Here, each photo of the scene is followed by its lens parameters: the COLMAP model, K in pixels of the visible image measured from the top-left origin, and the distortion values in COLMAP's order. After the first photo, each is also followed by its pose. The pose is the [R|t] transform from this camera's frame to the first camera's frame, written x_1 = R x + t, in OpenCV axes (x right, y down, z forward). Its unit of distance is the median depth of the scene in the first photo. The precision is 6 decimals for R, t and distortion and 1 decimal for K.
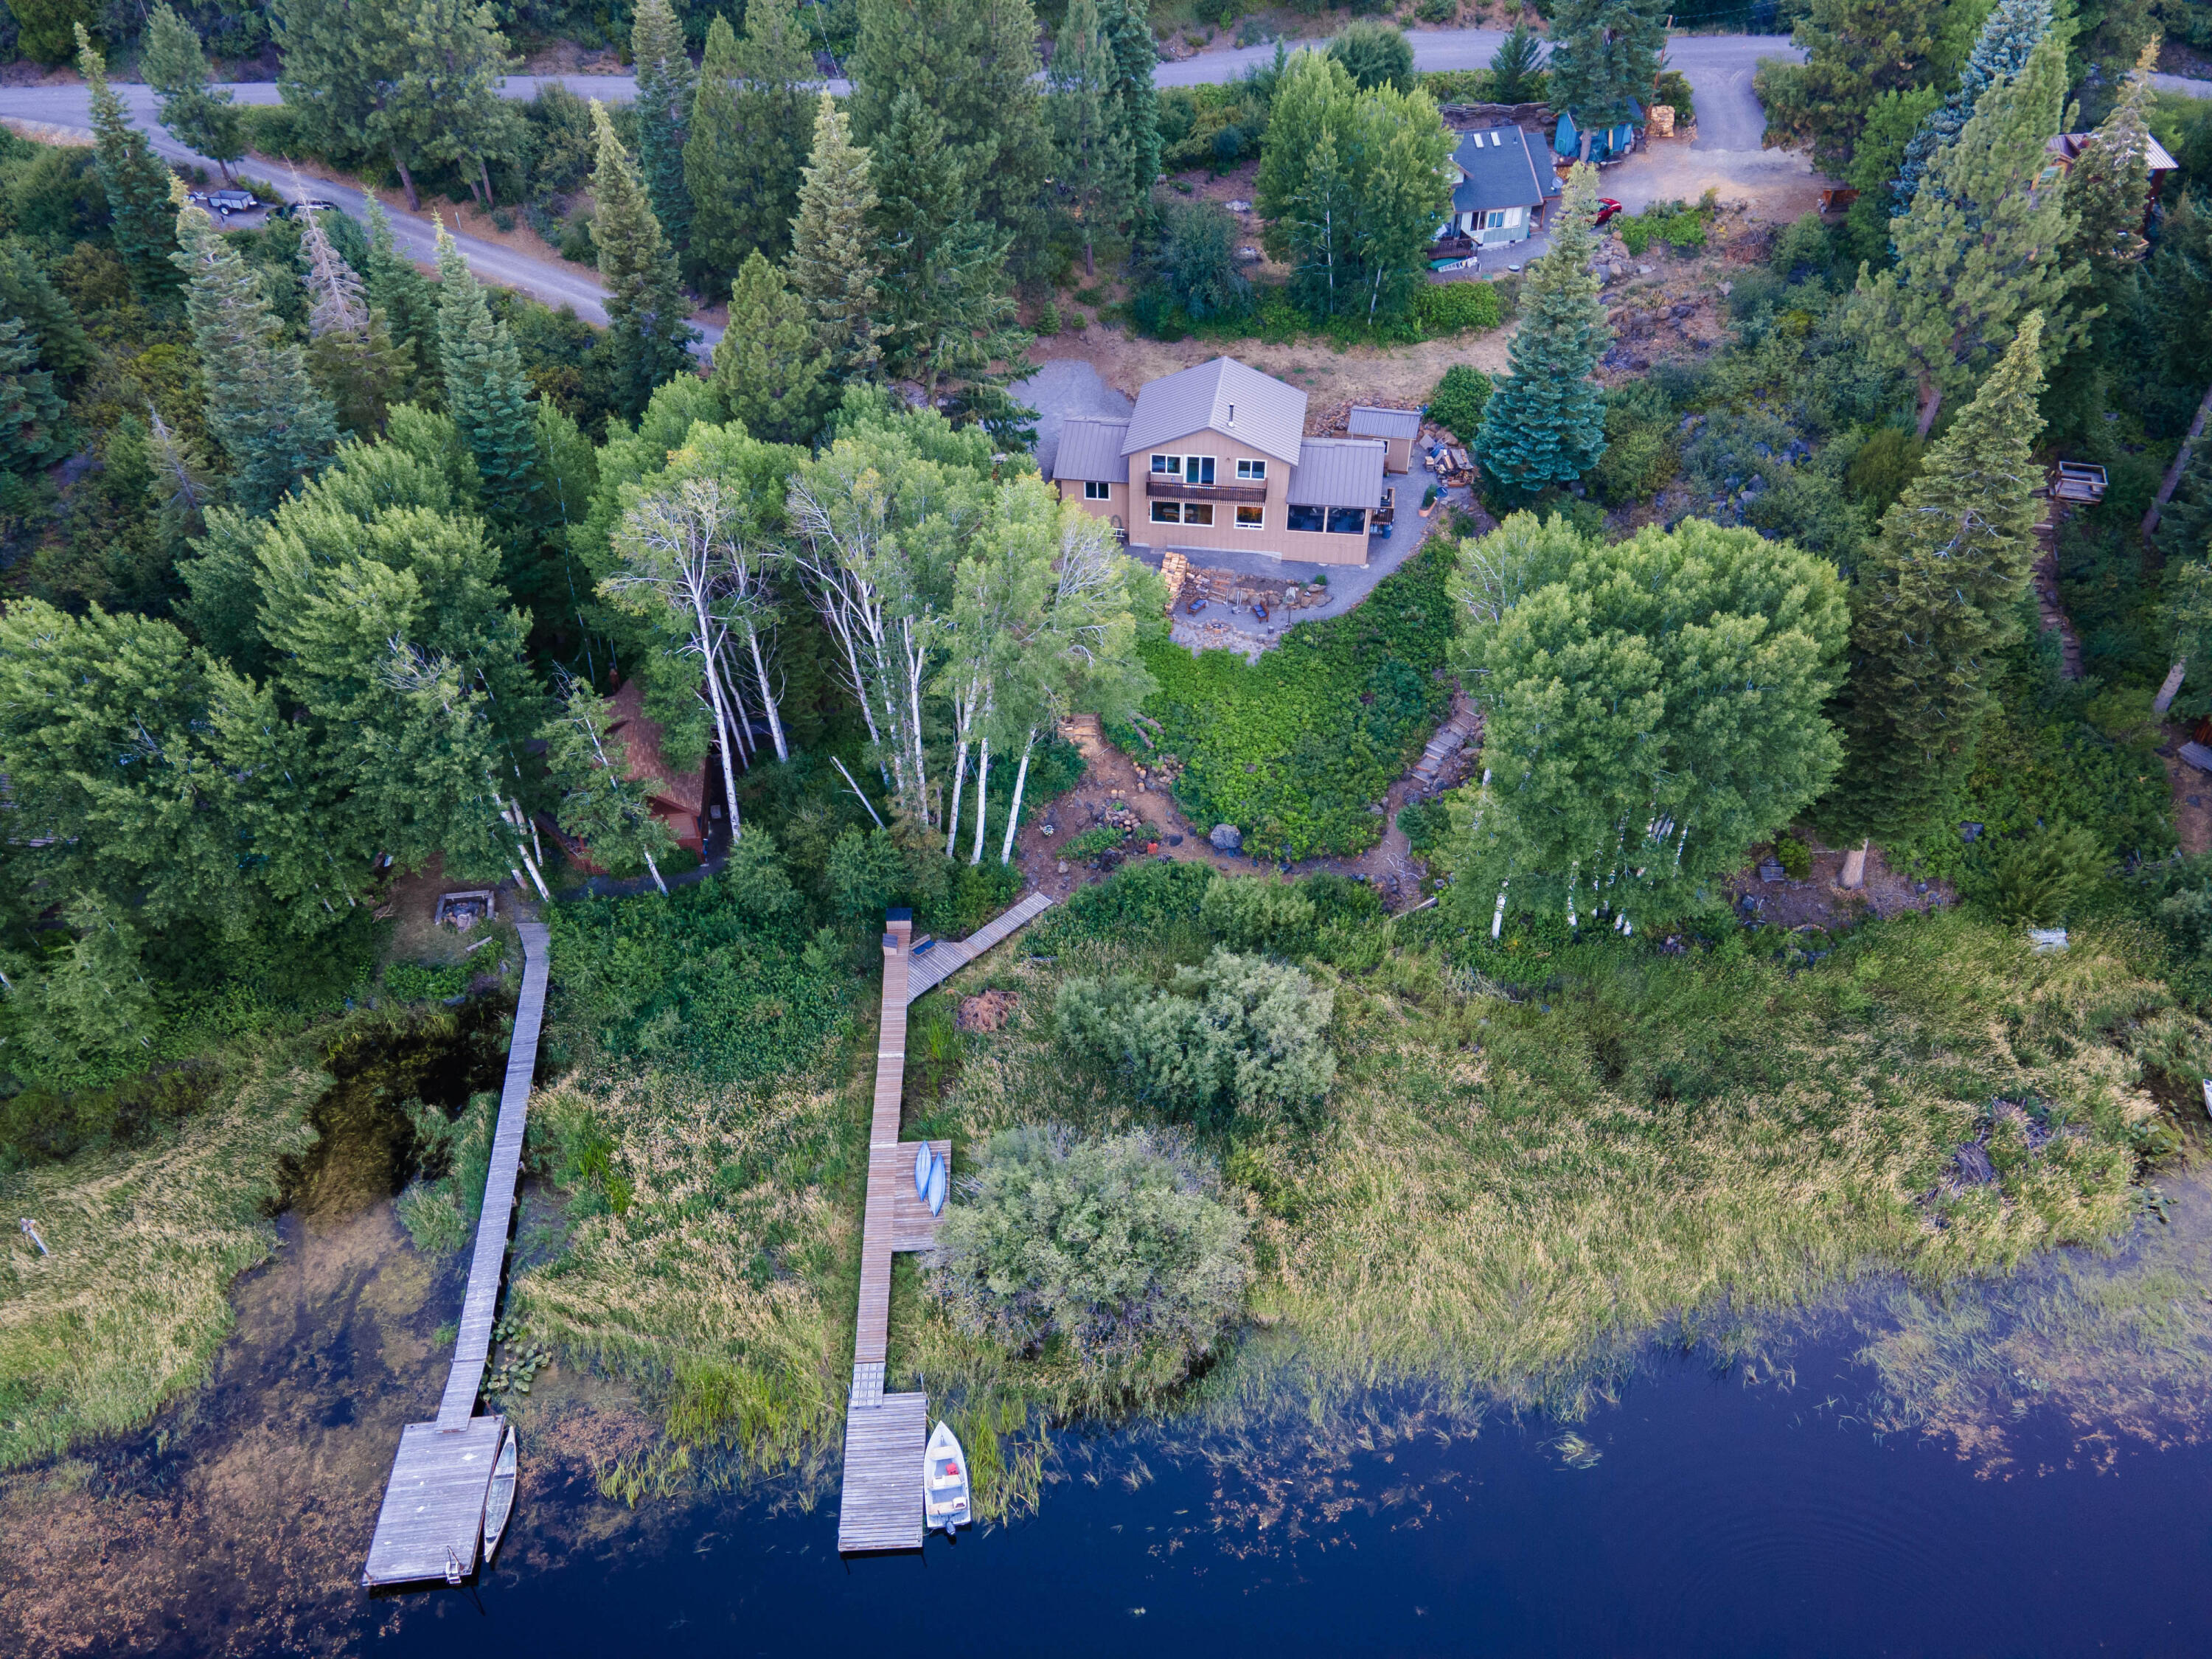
lens RADIAL K [[1619.8, 0, 1106.0], [0, 1619.8, 829.5], [0, 0, 1]] dist [0.021576, 0.047904]
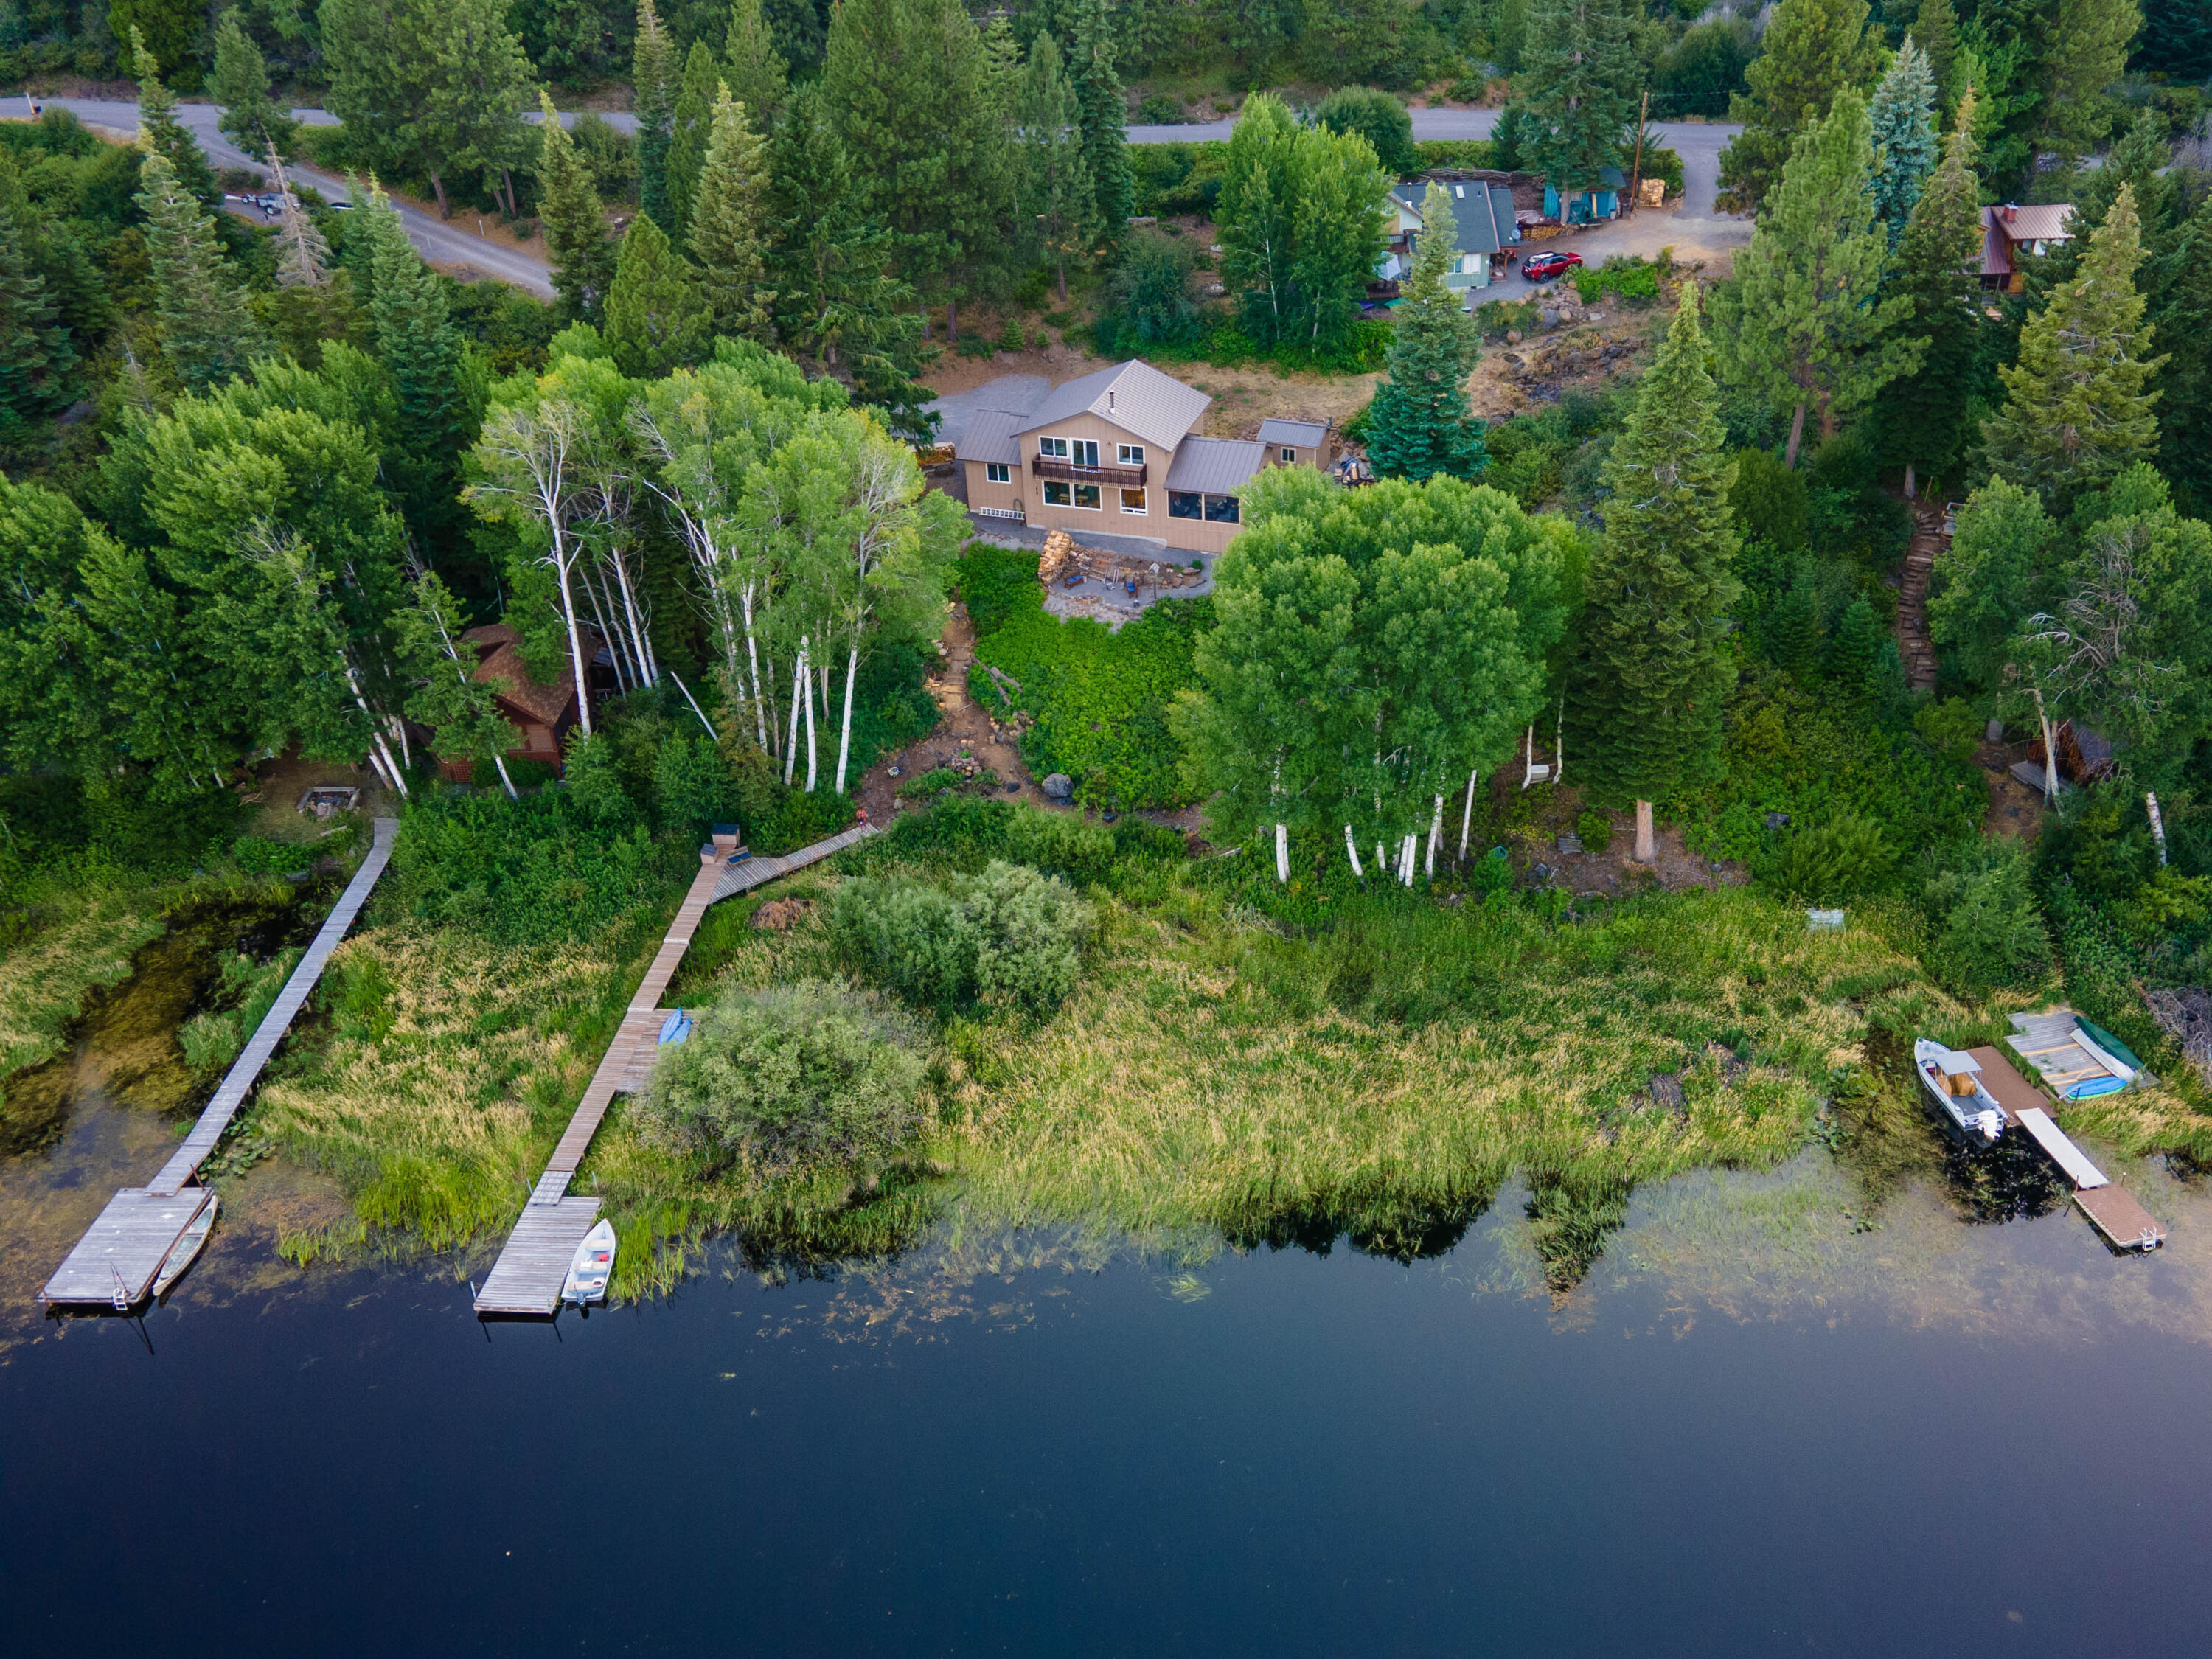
lens RADIAL K [[1839.0, 0, 1249.5], [0, 1839.0, 810.3], [0, 0, 1]] dist [0.038337, 0.041576]
pose [[0.995228, 0.061146, -0.076042, 0.306096], [-0.070496, 0.989386, -0.127064, 0.172235], [0.067465, 0.131818, 0.988975, -0.163512]]
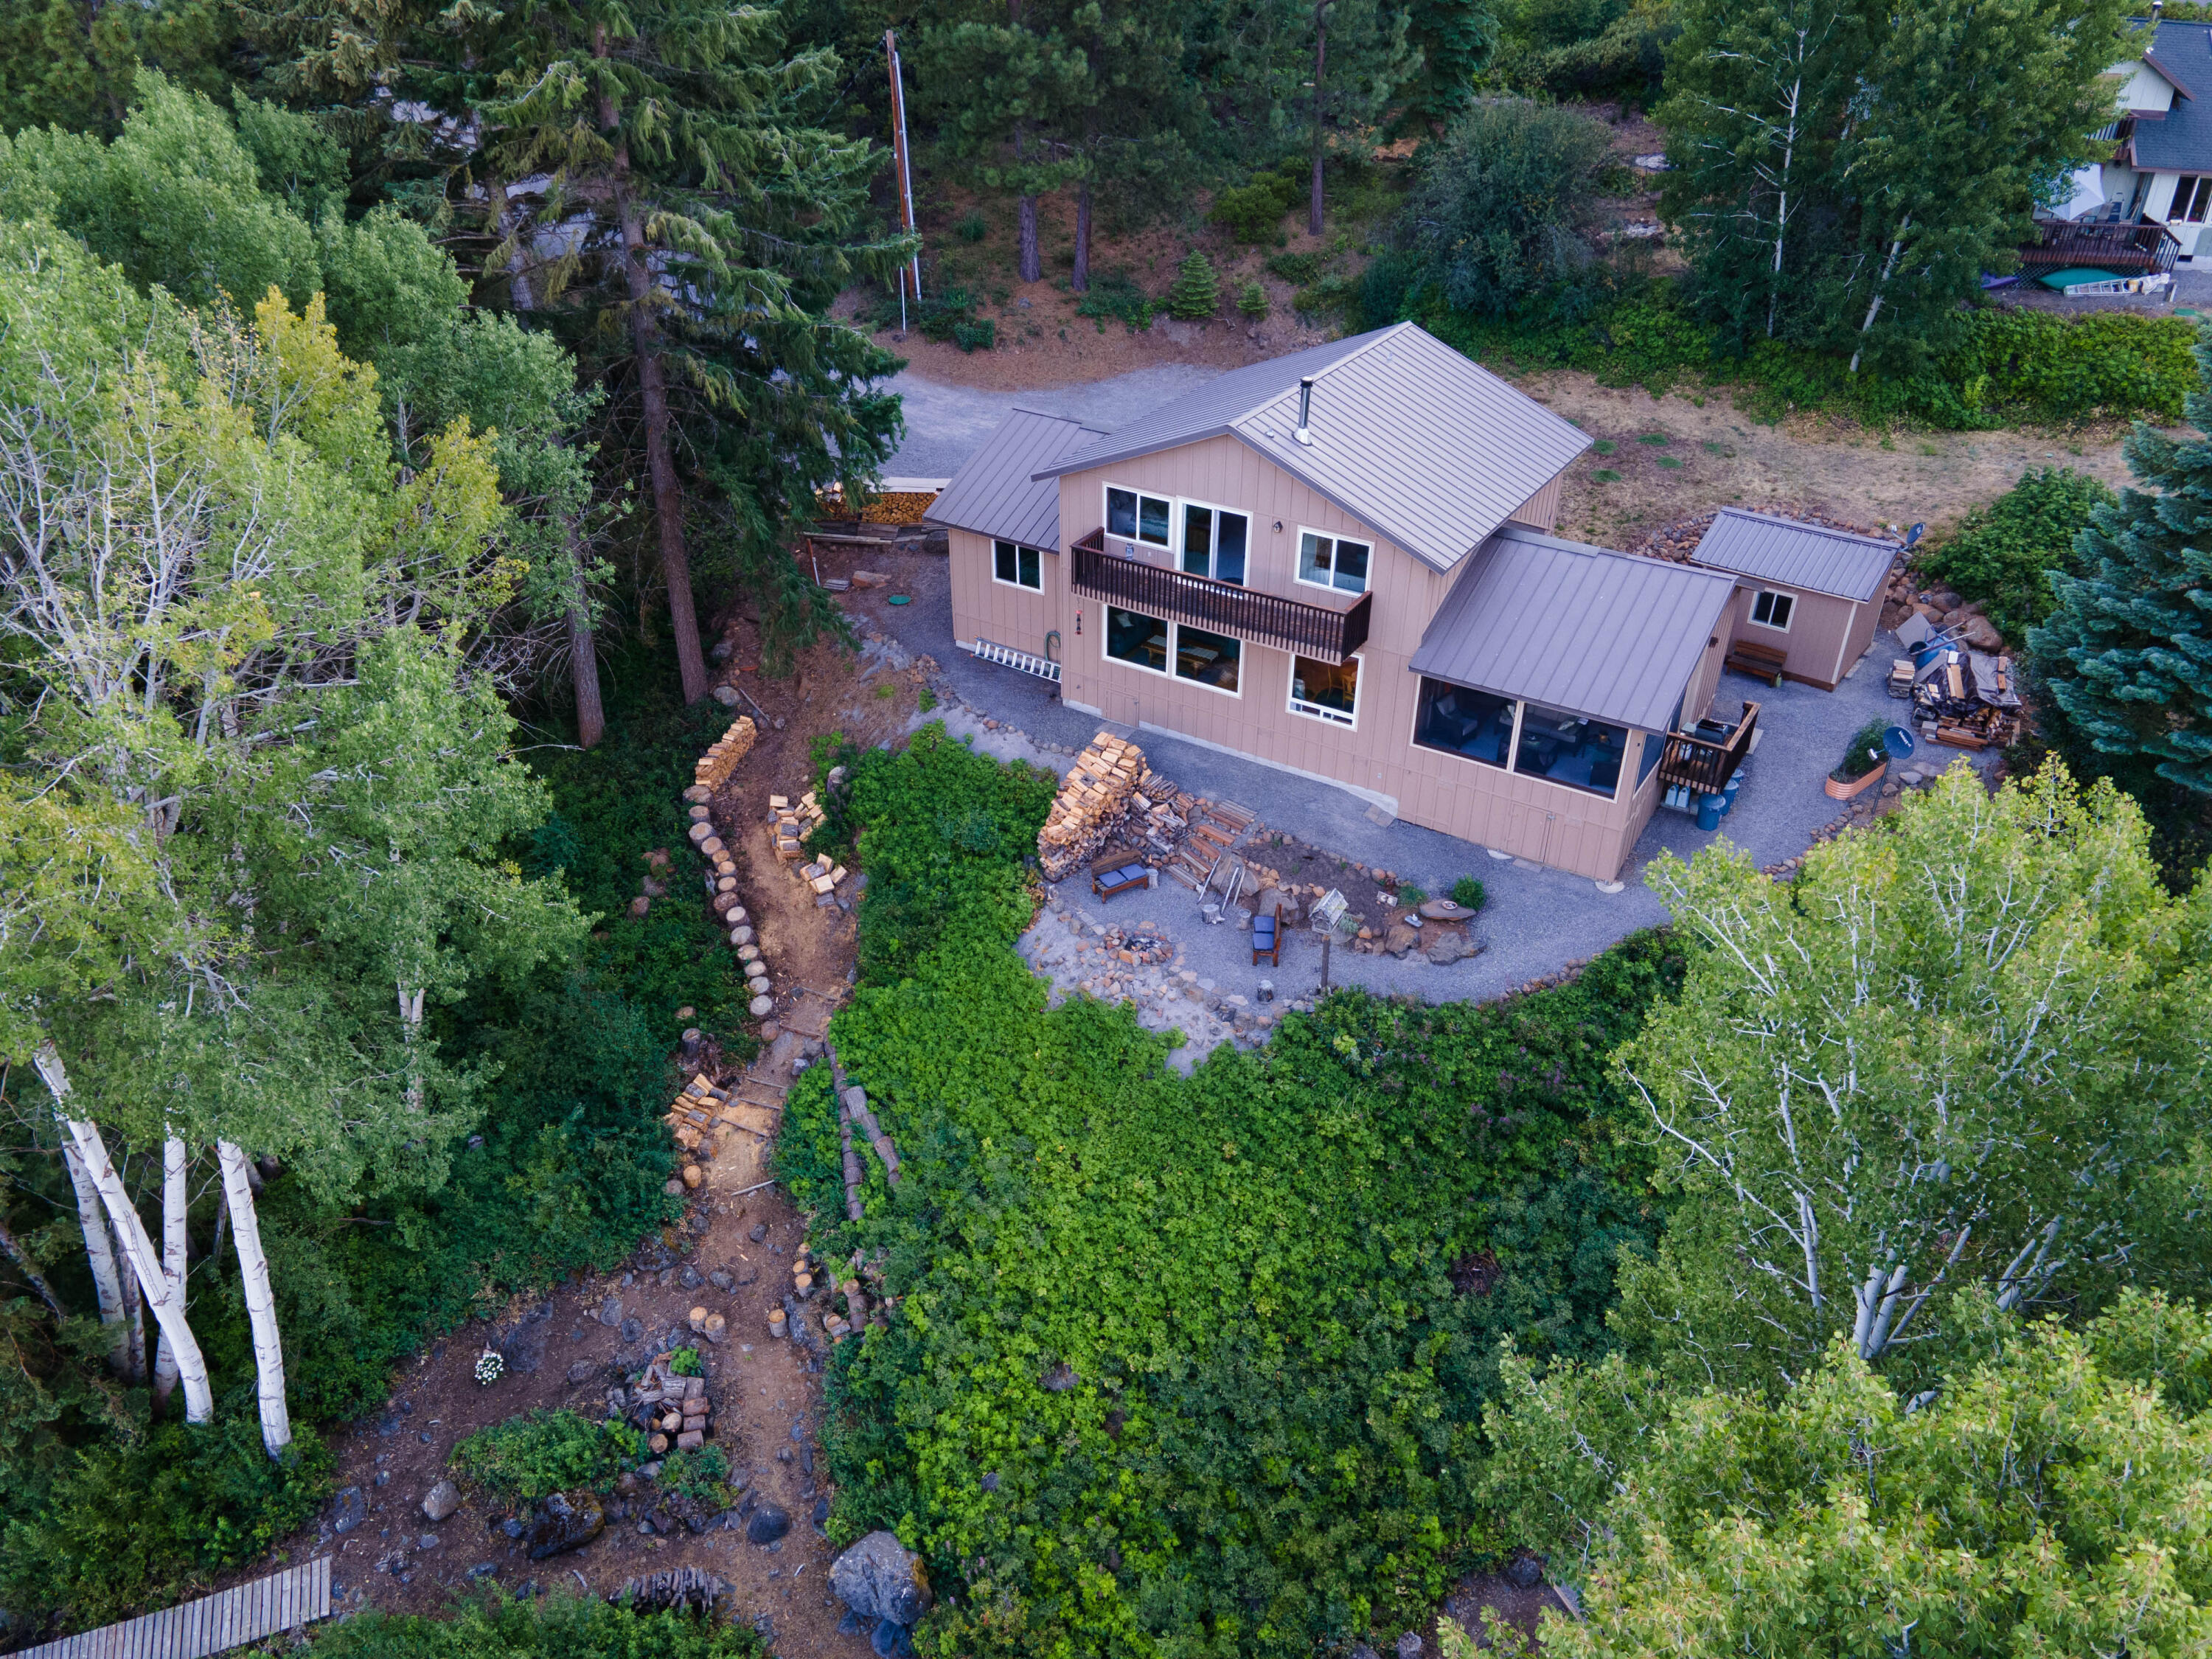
lens RADIAL K [[1607.2, 0, 1106.0], [0, 1607.2, 829.5], [0, 0, 1]] dist [0.038898, 0.002398]
pose [[0.917019, 0.228698, -0.326761, 0.199705], [-0.269487, 0.959253, -0.084911, -0.132634], [0.294027, 0.165923, 0.941285, 0.730332]]
